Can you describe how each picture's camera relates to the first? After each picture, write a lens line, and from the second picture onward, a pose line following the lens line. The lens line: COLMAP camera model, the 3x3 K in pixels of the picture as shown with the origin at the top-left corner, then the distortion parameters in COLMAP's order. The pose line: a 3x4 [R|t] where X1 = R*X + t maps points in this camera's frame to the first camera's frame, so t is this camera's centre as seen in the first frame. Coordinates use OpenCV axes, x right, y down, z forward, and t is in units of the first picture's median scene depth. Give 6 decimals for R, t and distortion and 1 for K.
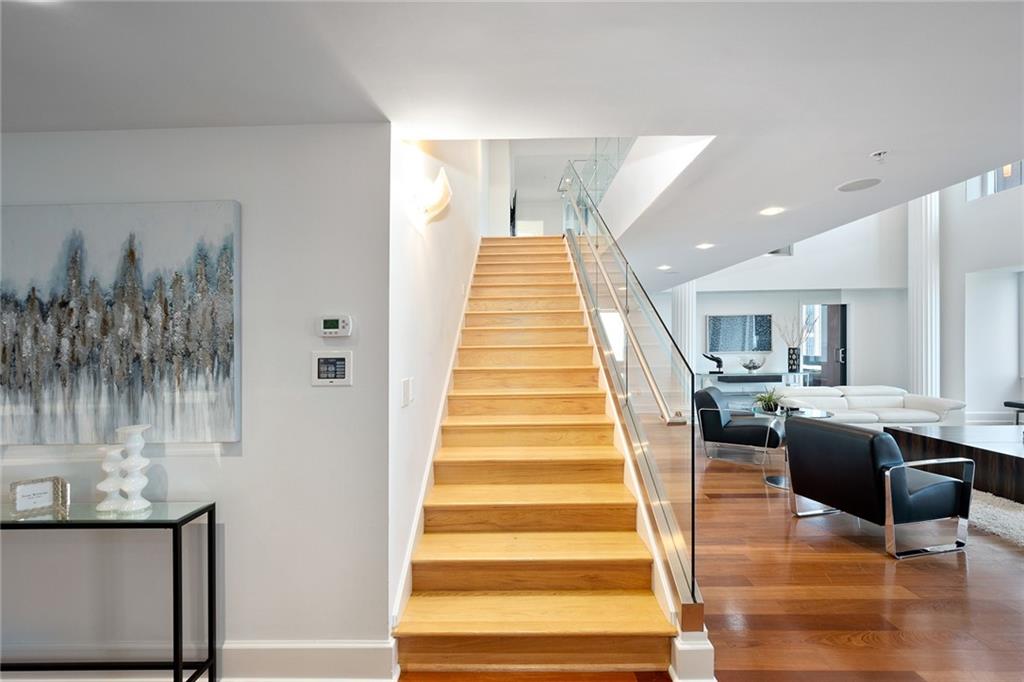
lens RADIAL K [[440.2, 0, 509.5], [0, 440.2, 346.0], [0, 0, 1]] dist [0.000041, -0.000124]
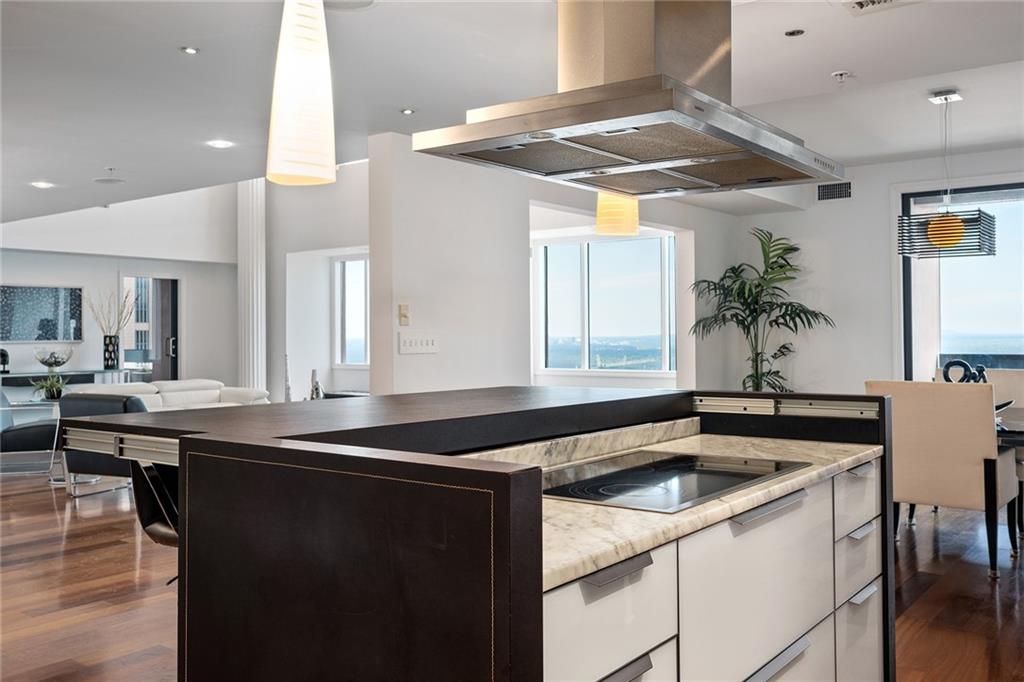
lens RADIAL K [[900.2, 0, 510.8], [0, 900.2, 338.9], [0, 0, 1]] dist [-0.007327, -0.001211]
pose [[0.588128, 0.007992, 0.808728, -0.153986], [-0.002015, 0.999963, -0.008416, 0.019511], [-0.808765, 0.003320, 0.588123, -0.379545]]
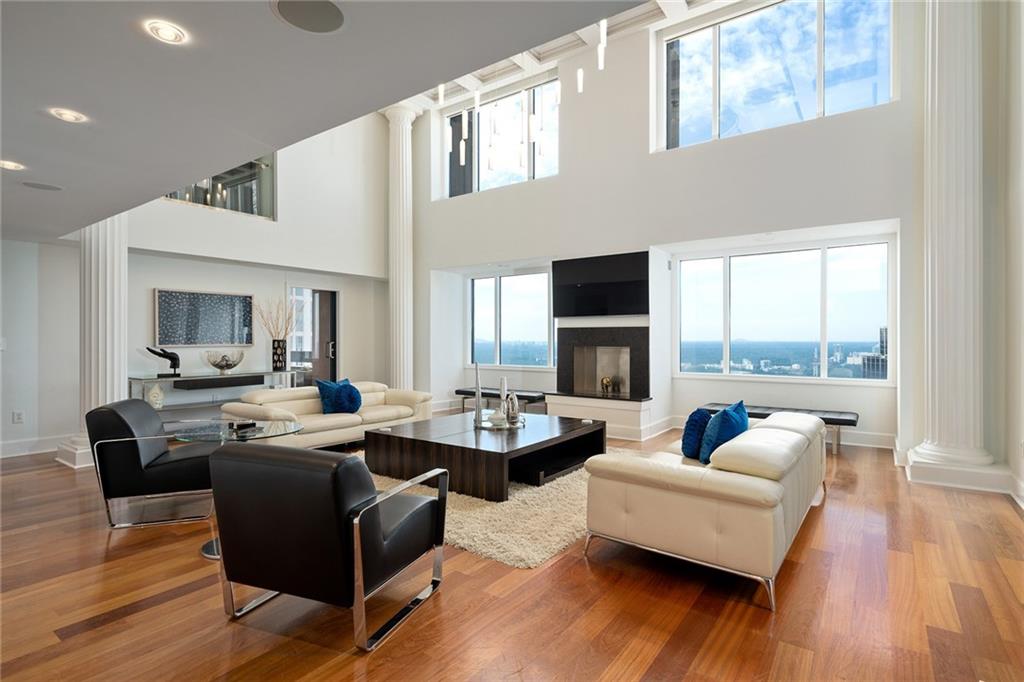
lens RADIAL K [[506.7, 0, 511.5], [0, 506.7, 343.2], [0, 0, 1]] dist [-0.005200, -0.000548]
pose [[0.565850, 0.008214, 0.824468, 0.124375], [-0.004200, 0.999966, -0.007081, 0.013929], [-0.824498, 0.000544, 0.565865, 0.131896]]
